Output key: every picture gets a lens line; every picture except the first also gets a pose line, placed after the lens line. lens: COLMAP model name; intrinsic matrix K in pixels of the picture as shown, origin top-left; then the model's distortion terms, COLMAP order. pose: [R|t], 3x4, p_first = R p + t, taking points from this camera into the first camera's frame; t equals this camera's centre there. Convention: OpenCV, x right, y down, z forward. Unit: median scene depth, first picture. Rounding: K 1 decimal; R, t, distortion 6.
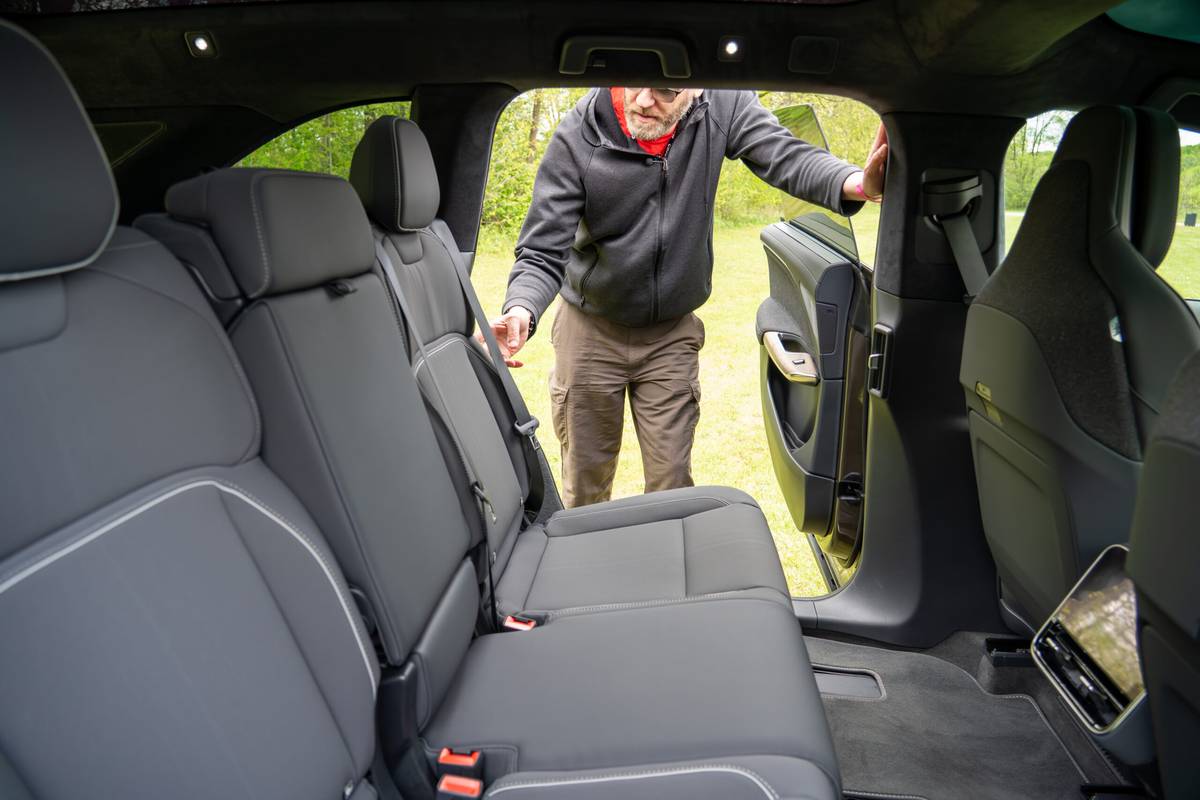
lens RADIAL K [[811.9, 0, 608.7], [0, 811.9, 404.0], [0, 0, 1]] dist [-0.026725, 0.009620]
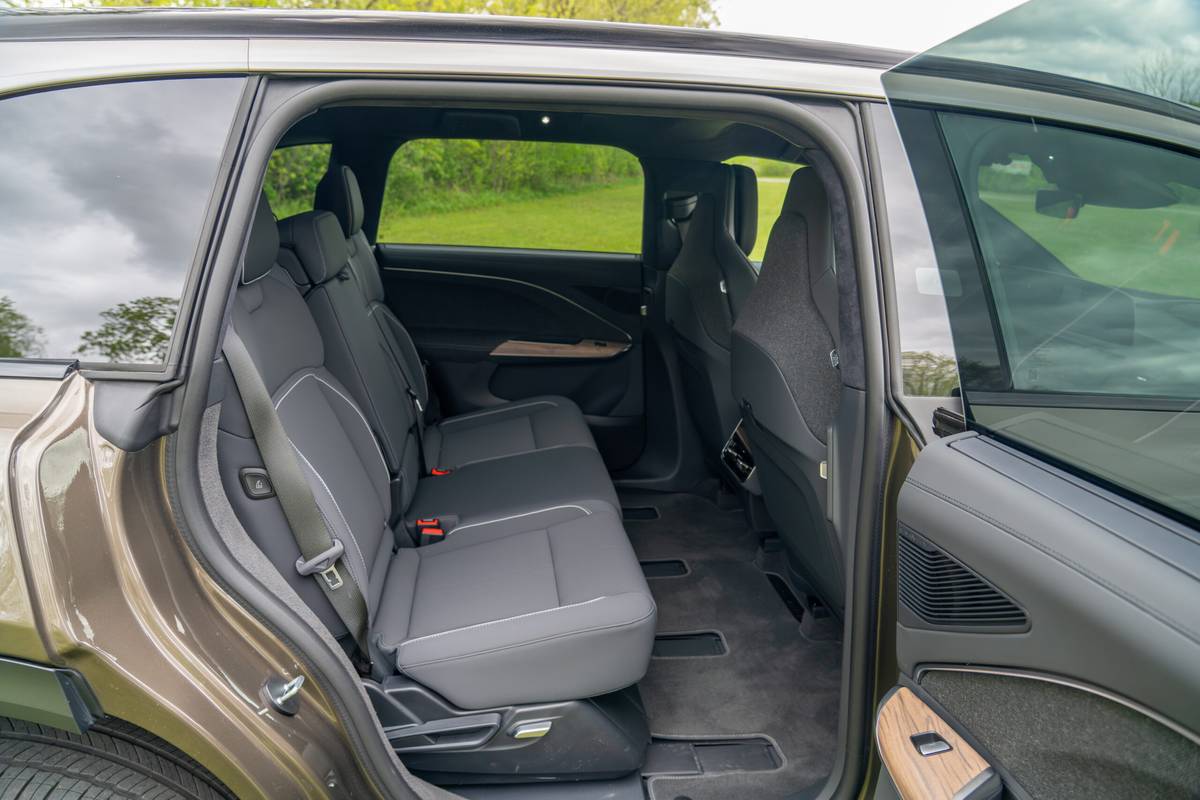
lens RADIAL K [[811.9, 0, 603.2], [0, 811.9, 402.8], [0, 0, 1]] dist [-0.026725, 0.009620]
pose [[0.975358, -0.060941, 0.212044, -0.120013], [0.052936, 0.997662, 0.043232, 0.067133], [-0.214183, -0.030942, 0.976303, -0.661081]]
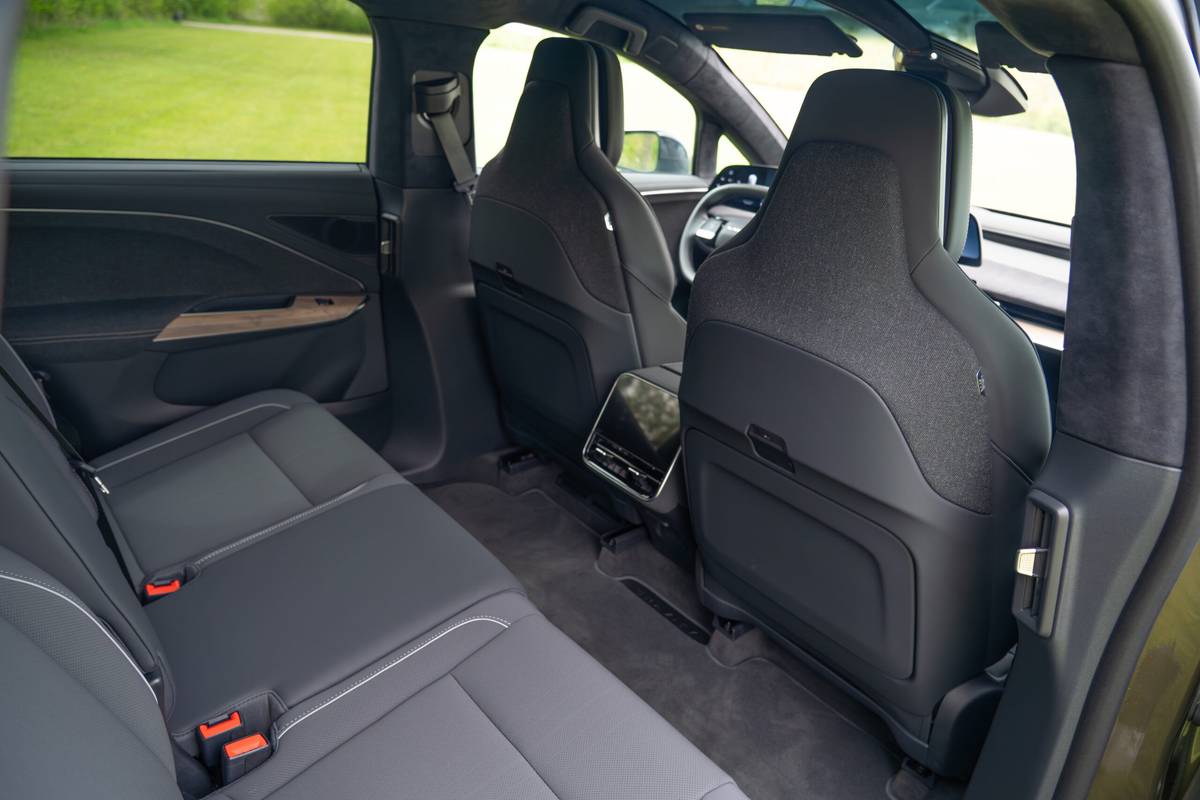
lens RADIAL K [[811.9, 0, 598.6], [0, 811.9, 401.6], [0, 0, 1]] dist [-0.026725, 0.009620]
pose [[0.719277, -0.248799, 0.648645, -0.282575], [0.111870, 0.962968, 0.245311, -0.109560], [-0.685657, -0.103882, 0.720474, -0.014740]]
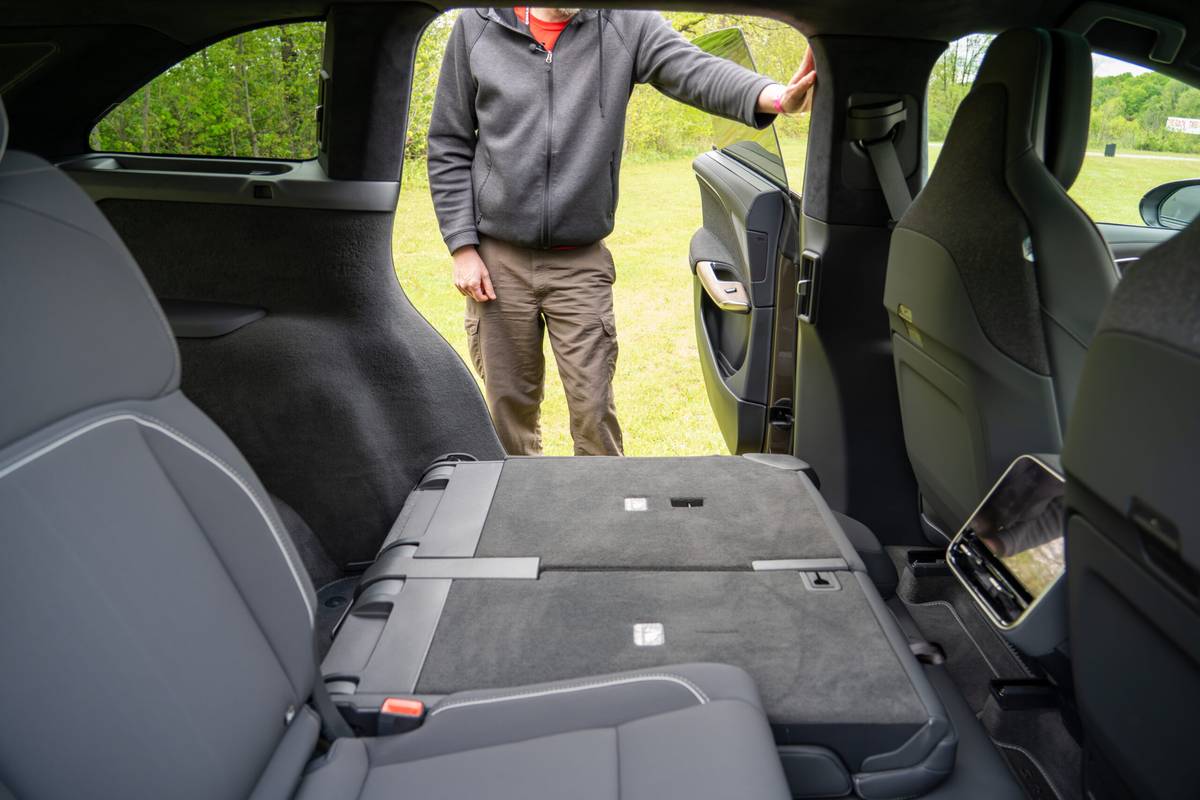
lens RADIAL K [[811.9, 0, 607.6], [0, 811.9, 402.2], [0, 0, 1]] dist [-0.026725, 0.009620]
pose [[0.997054, -0.027563, 0.071575, 0.008081], [0.022112, 0.996873, 0.075868, 0.009903], [-0.073442, -0.074062, 0.994546, -0.006208]]
